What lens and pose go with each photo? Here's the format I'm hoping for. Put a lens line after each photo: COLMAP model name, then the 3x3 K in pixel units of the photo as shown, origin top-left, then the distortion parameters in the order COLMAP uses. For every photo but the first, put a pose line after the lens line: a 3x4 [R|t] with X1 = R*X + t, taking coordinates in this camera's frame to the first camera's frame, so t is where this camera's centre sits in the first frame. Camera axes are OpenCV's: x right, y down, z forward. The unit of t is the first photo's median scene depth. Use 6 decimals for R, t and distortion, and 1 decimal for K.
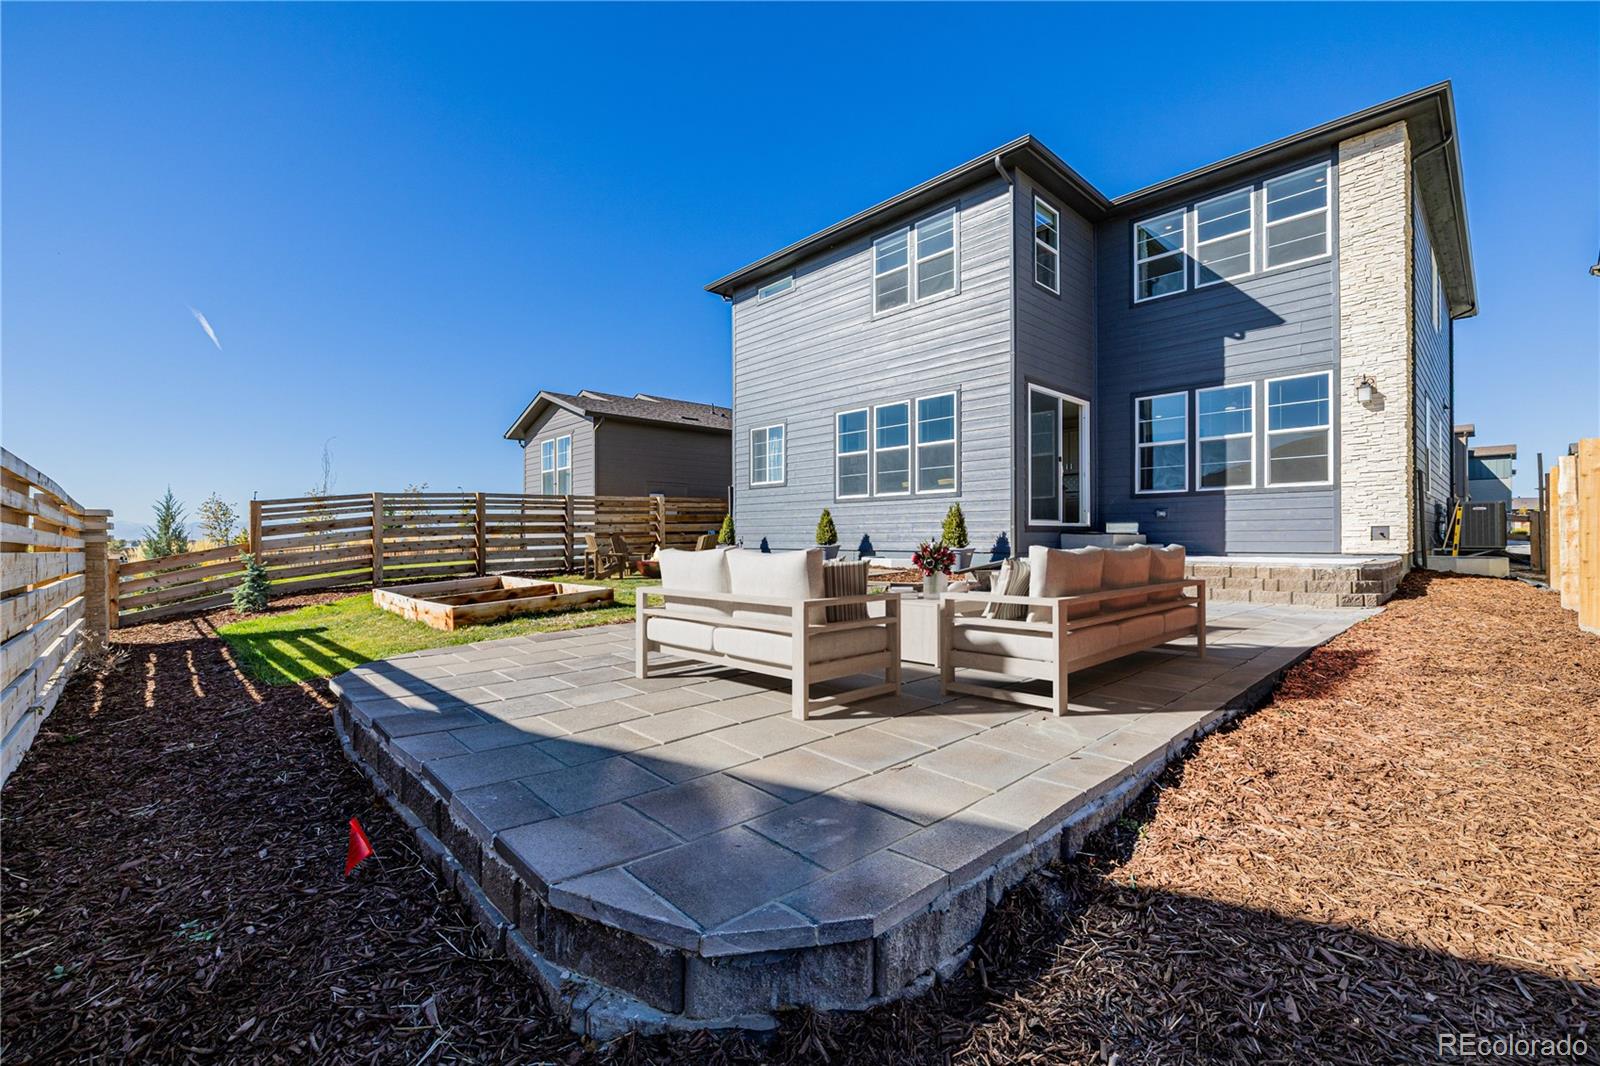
lens RADIAL K [[676.2, 0, 801.1], [0, 676.2, 536.3], [0, 0, 1]] dist [0.002113, -0.000170]
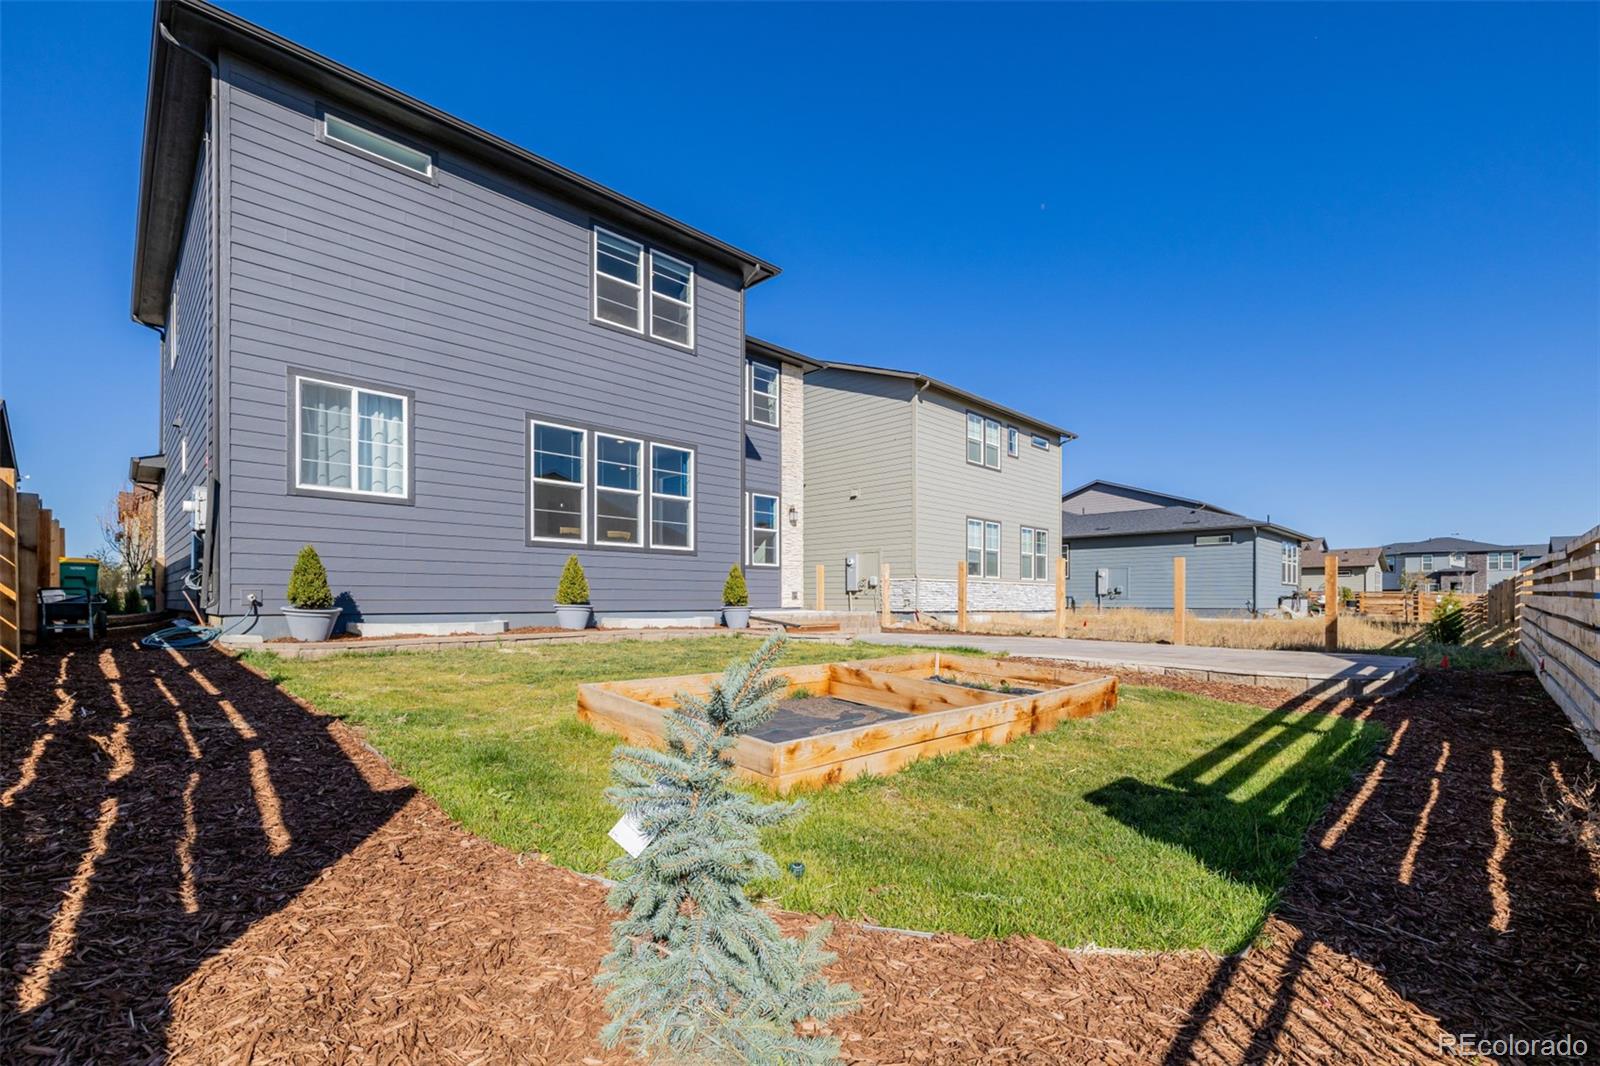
lens RADIAL K [[676.2, 0, 819.5], [0, 676.2, 598.1], [0, 0, 1]] dist [0.002113, -0.000170]
pose [[-0.025957, 0.002945, 0.999659, -0.722729], [-0.009841, 0.999946, -0.003201, 0.005206], [-0.999615, -0.009921, -0.025926, 0.776101]]
